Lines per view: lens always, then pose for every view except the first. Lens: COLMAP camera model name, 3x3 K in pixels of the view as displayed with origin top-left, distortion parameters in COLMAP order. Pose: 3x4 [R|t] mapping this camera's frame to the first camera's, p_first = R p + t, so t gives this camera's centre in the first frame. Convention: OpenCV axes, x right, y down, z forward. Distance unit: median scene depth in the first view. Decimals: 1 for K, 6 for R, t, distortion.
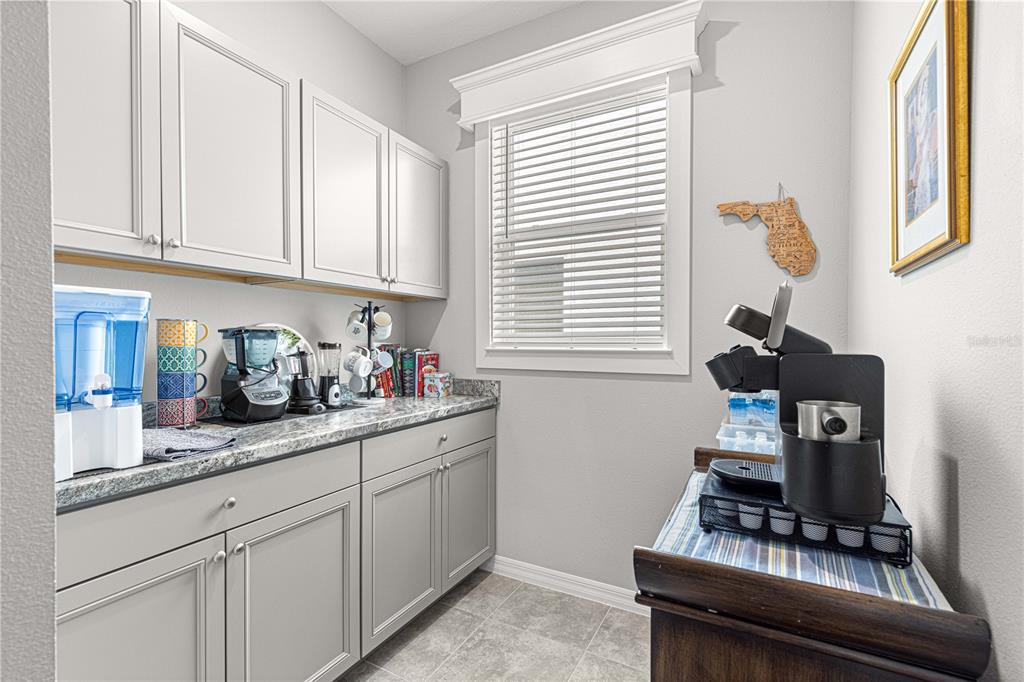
lens RADIAL K [[458.4, 0, 512.0], [0, 458.4, 341.0], [0, 0, 1]] dist [0.001188, 0.000060]
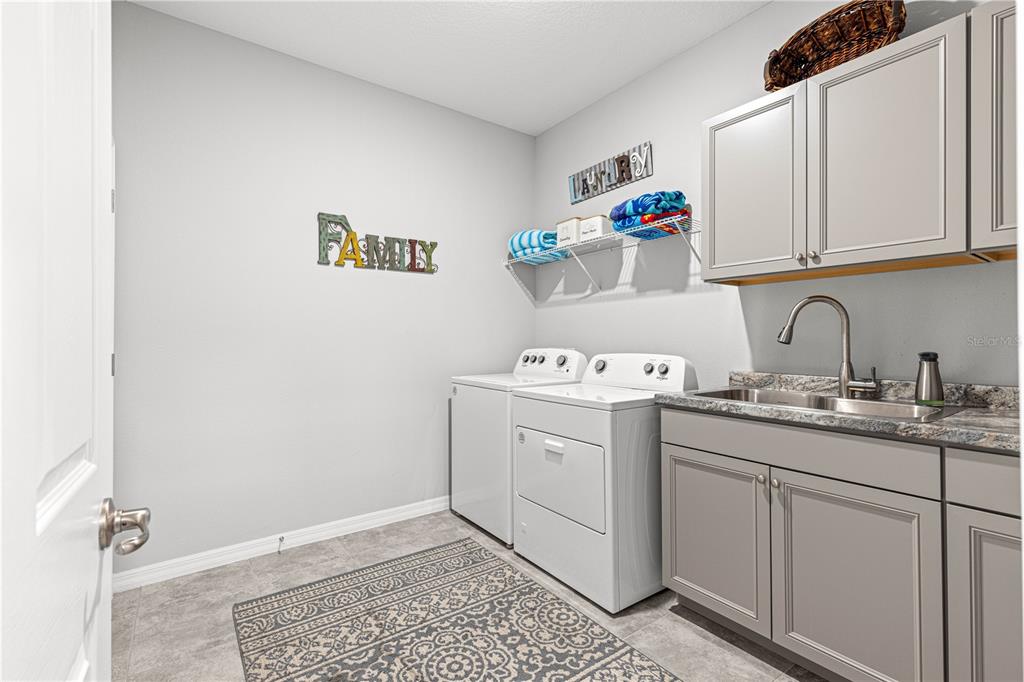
lens RADIAL K [[458.4, 0, 512.0], [0, 458.4, 341.0], [0, 0, 1]] dist [0.001188, 0.000060]
pose [[-0.436643, -0.001964, -0.899633, 0.910499], [-0.007453, 0.999971, 0.001435, 0.045194], [0.899604, 0.007332, -0.436645, 0.930943]]
